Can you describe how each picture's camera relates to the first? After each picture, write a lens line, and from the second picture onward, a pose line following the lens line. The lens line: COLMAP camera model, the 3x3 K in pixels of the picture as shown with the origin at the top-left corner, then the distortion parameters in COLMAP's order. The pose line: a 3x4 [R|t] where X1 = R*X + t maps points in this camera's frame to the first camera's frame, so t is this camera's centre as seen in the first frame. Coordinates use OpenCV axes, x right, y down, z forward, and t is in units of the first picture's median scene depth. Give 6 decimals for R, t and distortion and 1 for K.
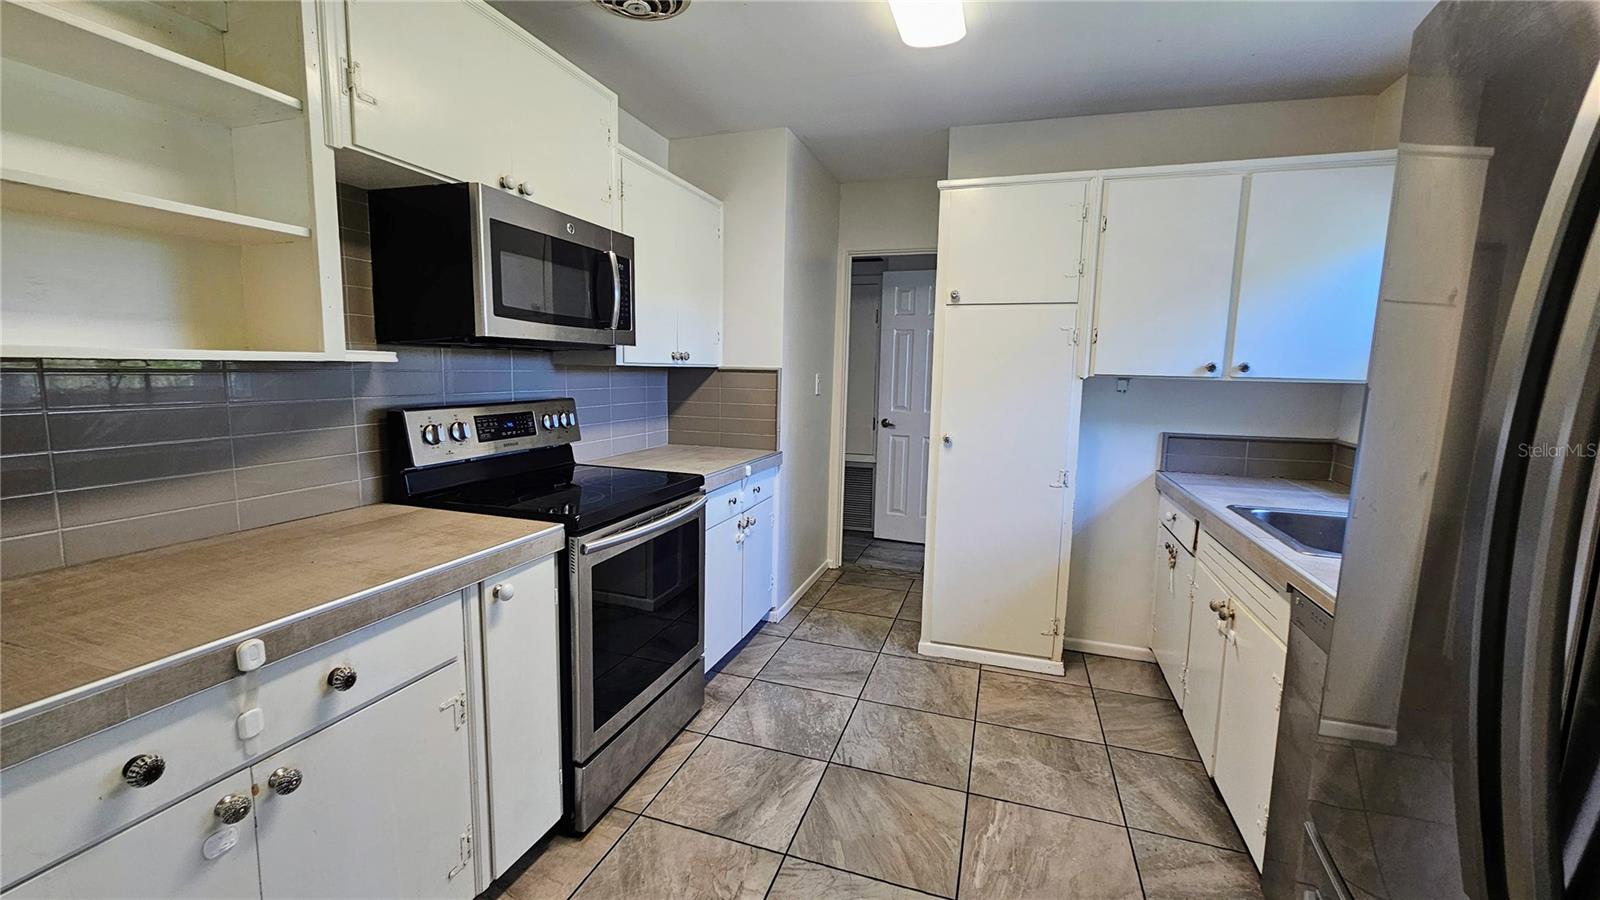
lens RADIAL K [[656.2, 0, 788.2], [0, 656.2, 449.5], [0, 0, 1]] dist [-0.001104, 0.000220]
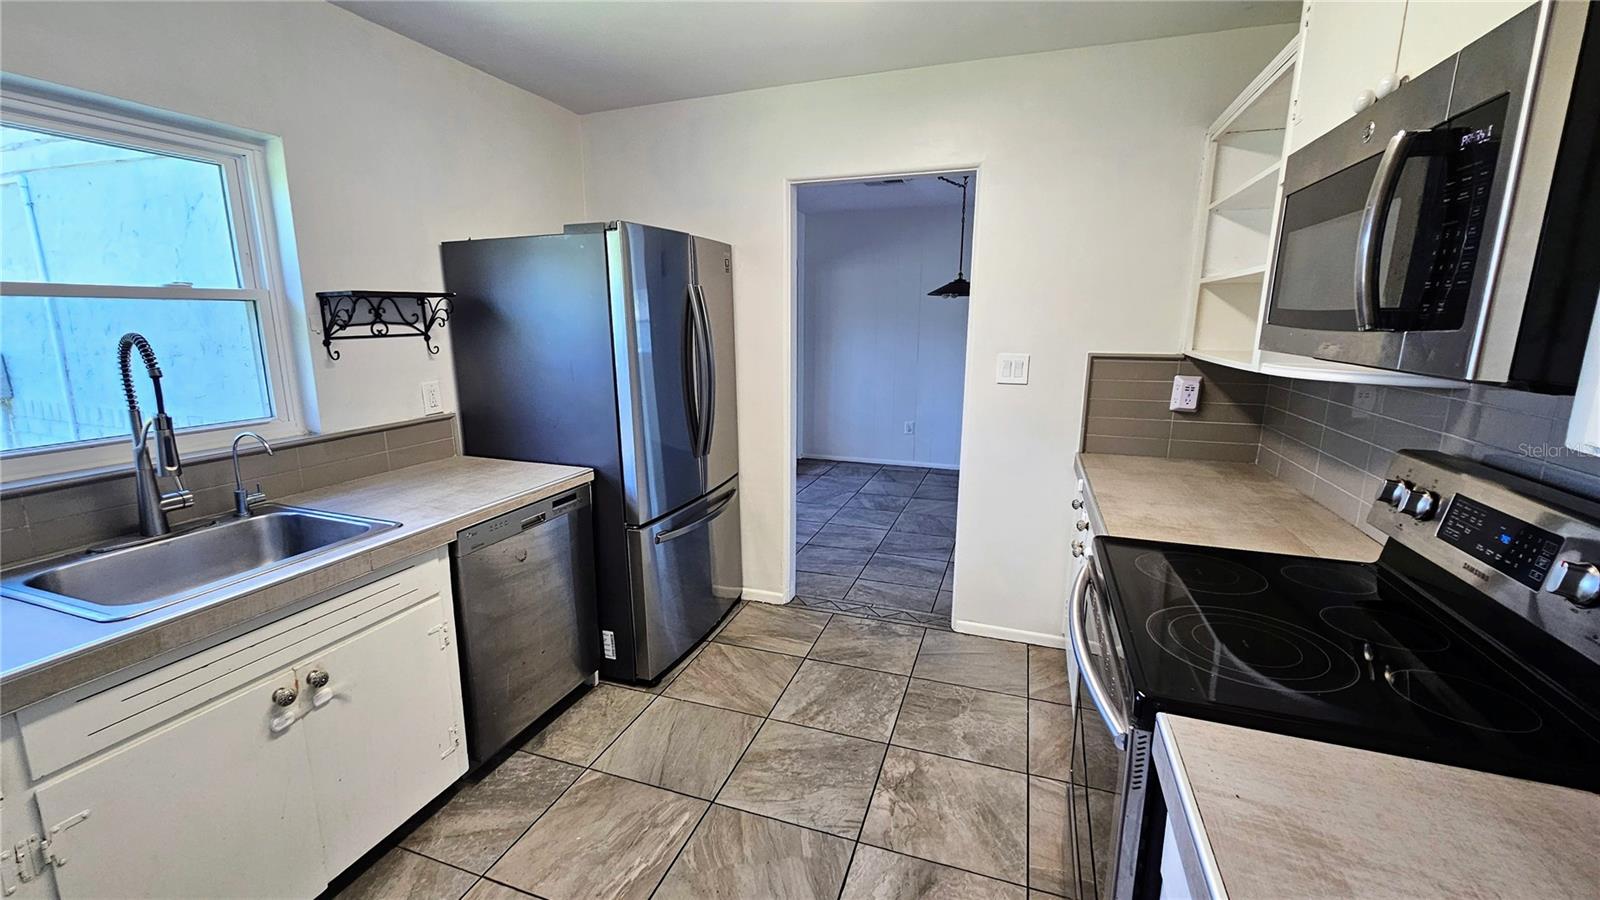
lens RADIAL K [[656.2, 0, 788.2], [0, 656.2, 449.5], [0, 0, 1]] dist [-0.001104, 0.000220]
pose [[-0.999537, -0.026994, 0.014038, 0.069940], [-0.021064, 0.946851, 0.320983, -0.194176], [-0.021956, 0.320538, -0.946981, 1.161994]]
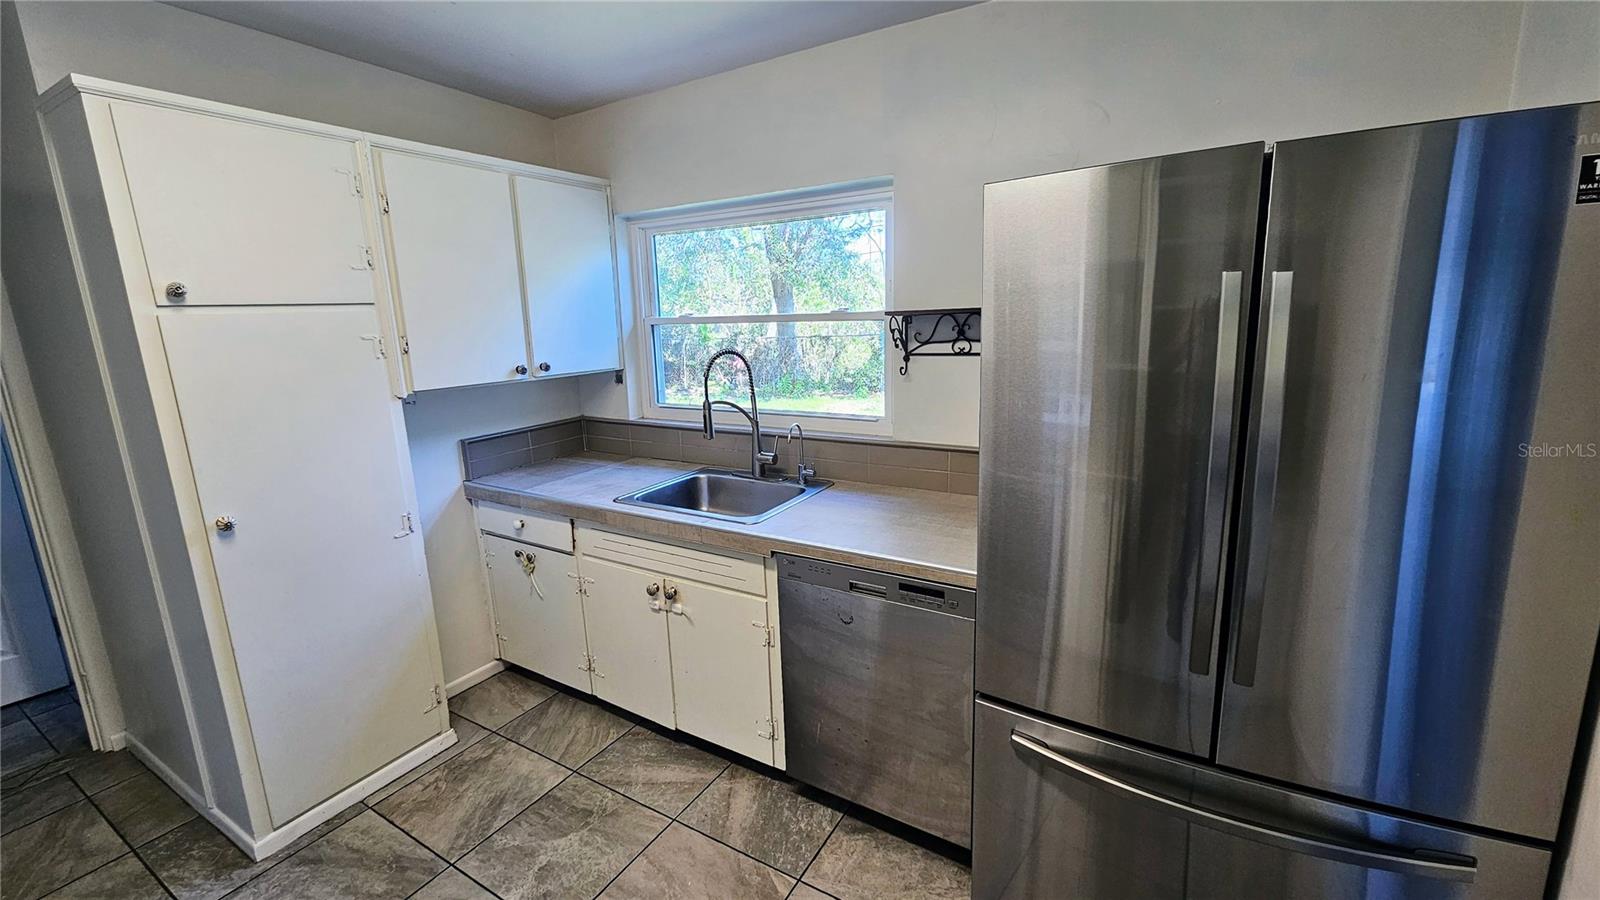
lens RADIAL K [[656.8, 0, 787.3], [0, 656.8, 449.1], [0, 0, 1]] dist [-0.002263, 0.003528]
pose [[0.222238, -0.226362, 0.948351, -0.221026], [0.159147, 0.968052, 0.193769, -0.127535], [-0.961916, 0.107865, 0.251163, 0.346141]]
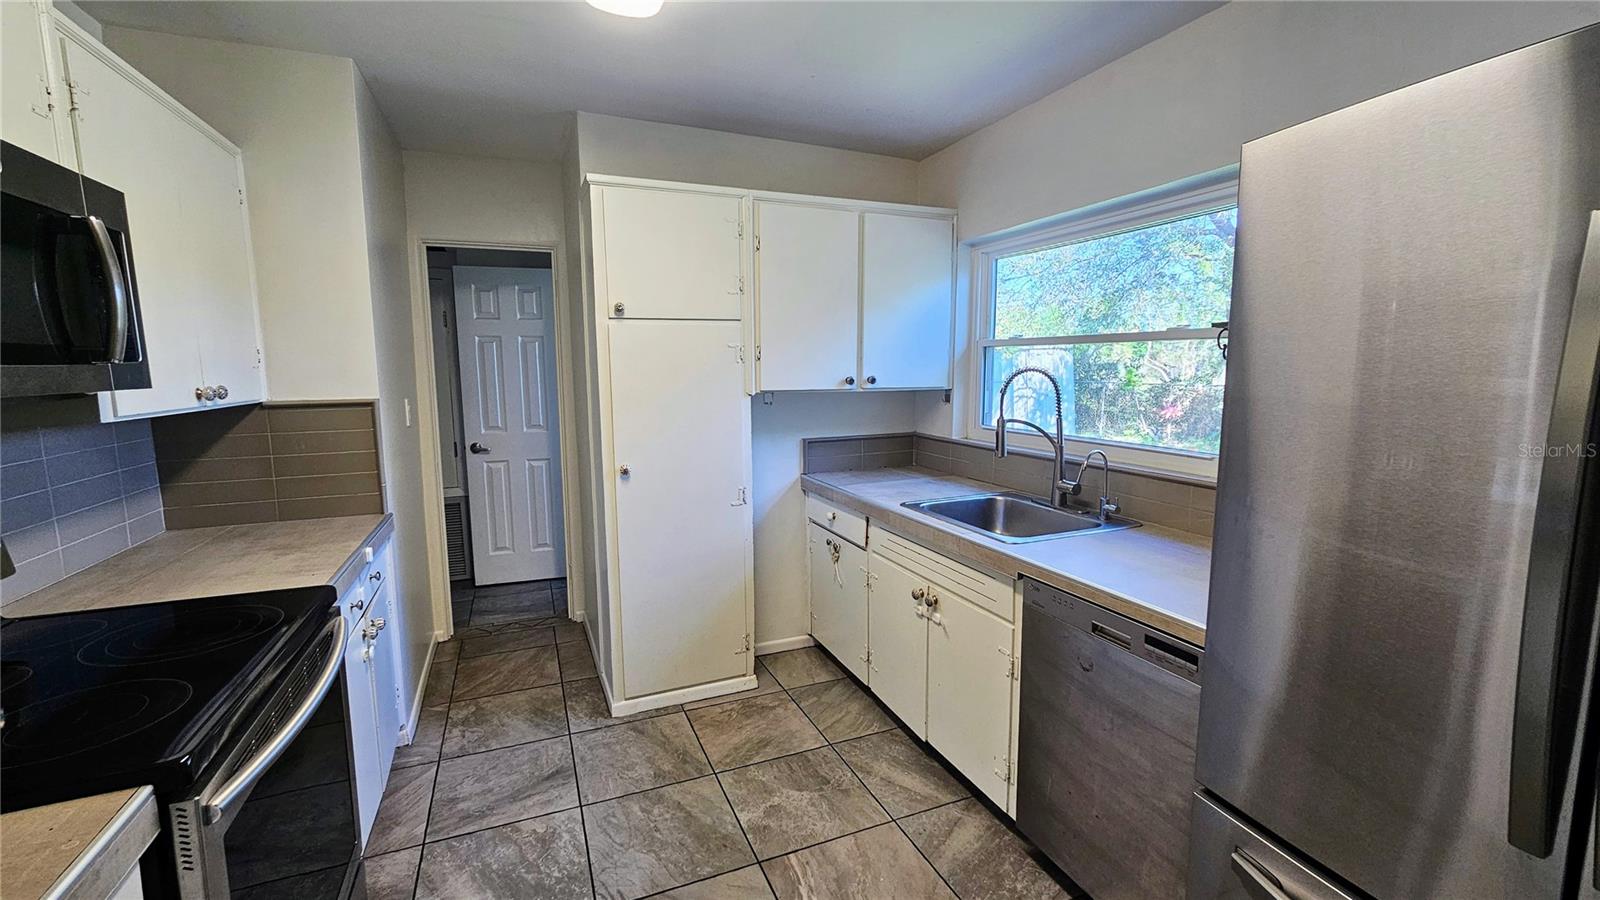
lens RADIAL K [[656.2, 0, 788.2], [0, 656.2, 449.5], [0, 0, 1]] dist [-0.001104, 0.000220]
pose [[0.752852, -0.109796, 0.648967, -0.170273], [0.104144, 0.993439, 0.047261, -0.066404], [-0.649898, 0.032005, 0.759347, 0.196406]]
